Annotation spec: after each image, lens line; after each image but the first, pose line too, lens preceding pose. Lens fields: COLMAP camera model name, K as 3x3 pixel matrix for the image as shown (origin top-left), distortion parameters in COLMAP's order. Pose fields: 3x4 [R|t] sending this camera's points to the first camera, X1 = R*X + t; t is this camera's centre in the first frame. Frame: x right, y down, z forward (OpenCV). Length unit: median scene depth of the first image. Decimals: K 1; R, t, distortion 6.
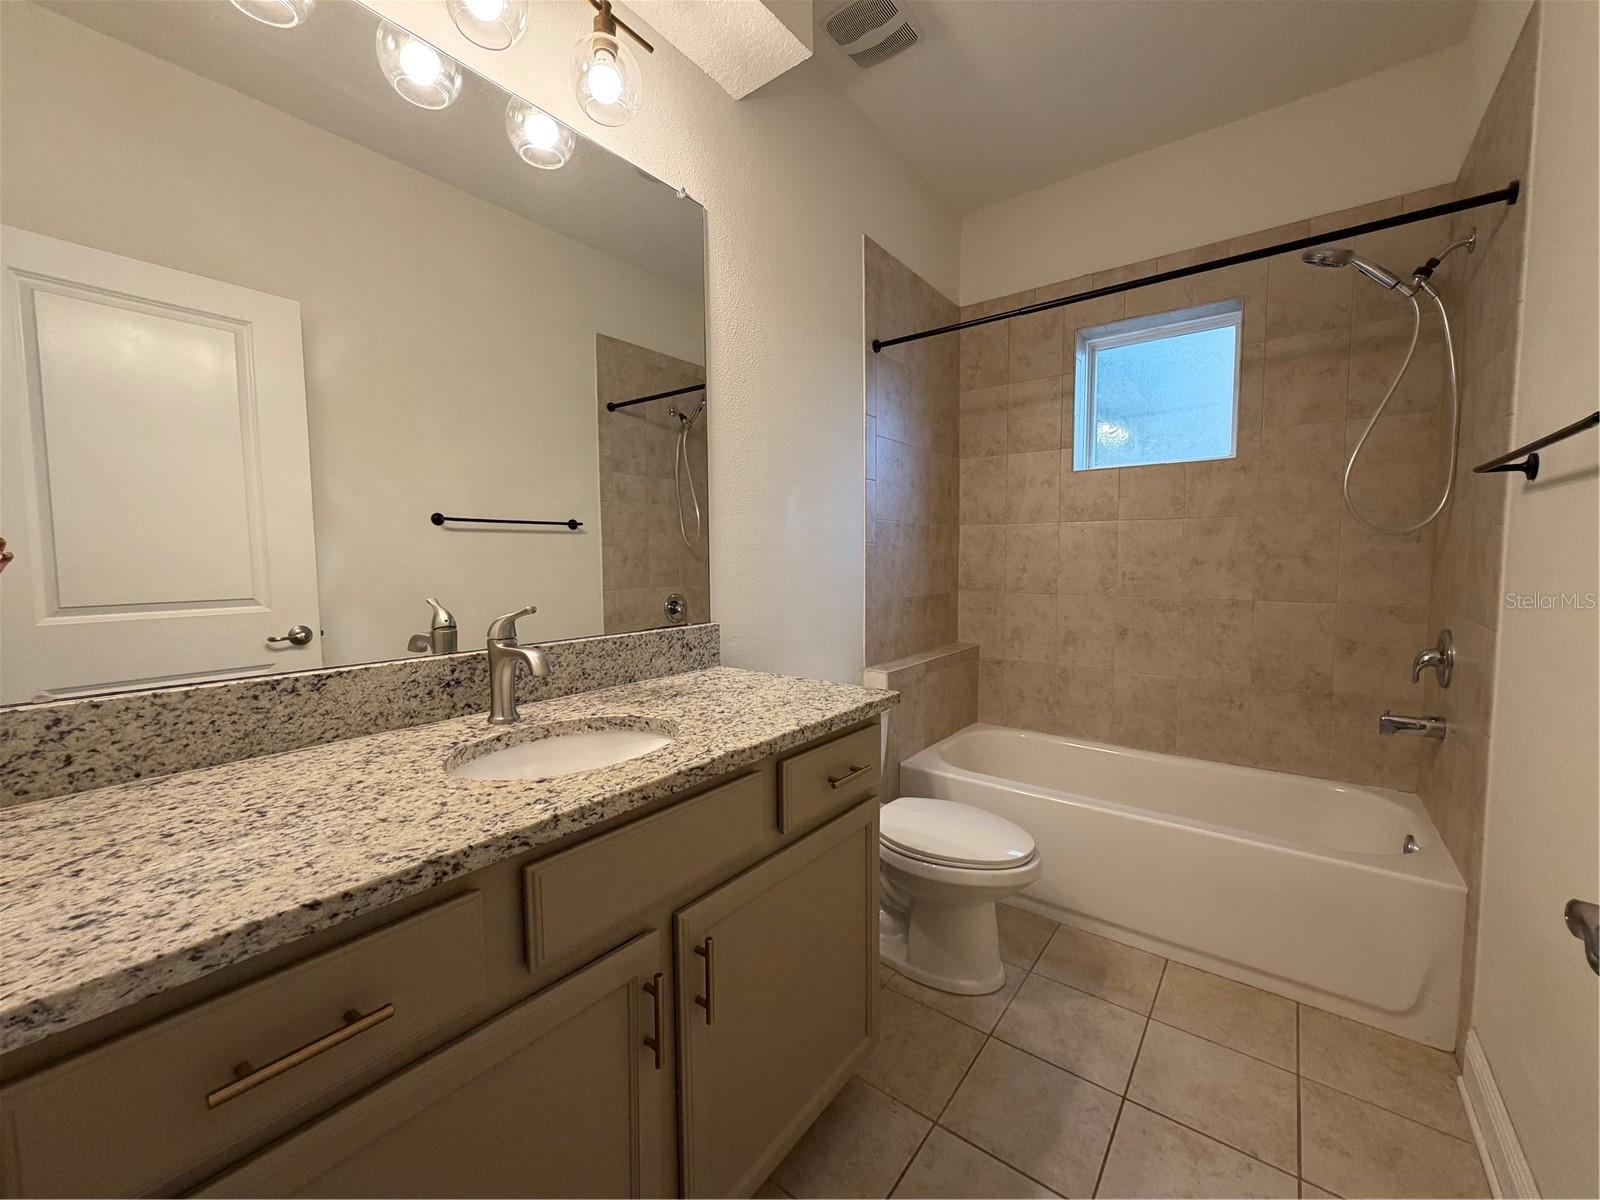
lens RADIAL K [[640.6, 0, 791.2], [0, 640.6, 603.4], [0, 0, 1]] dist [0.000028, -0.000702]
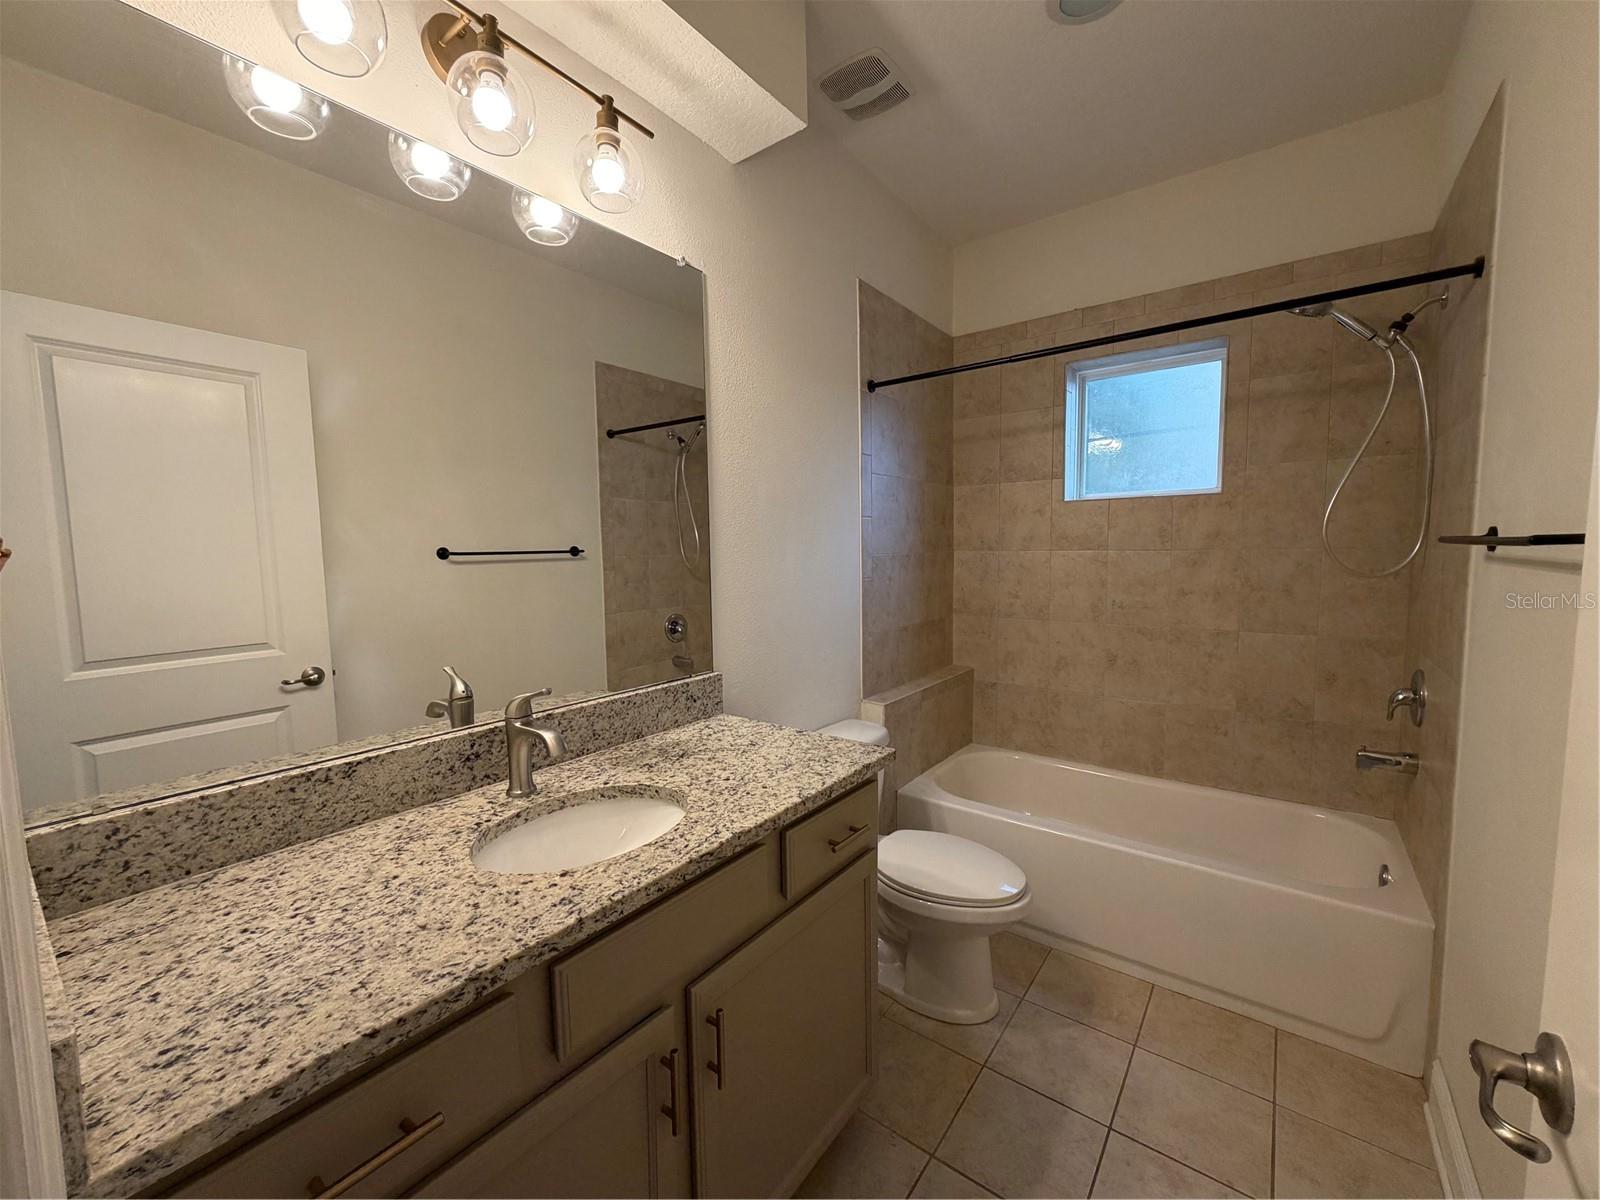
lens RADIAL K [[640.6, 0, 791.2], [0, 640.6, 601.9], [0, 0, 1]] dist [0.000028, -0.000702]
pose [[0.999948, -0.009198, 0.004413, -0.003923], [0.009141, 0.999877, 0.012737, -0.106622], [-0.004530, -0.012696, 0.999909, -0.042092]]
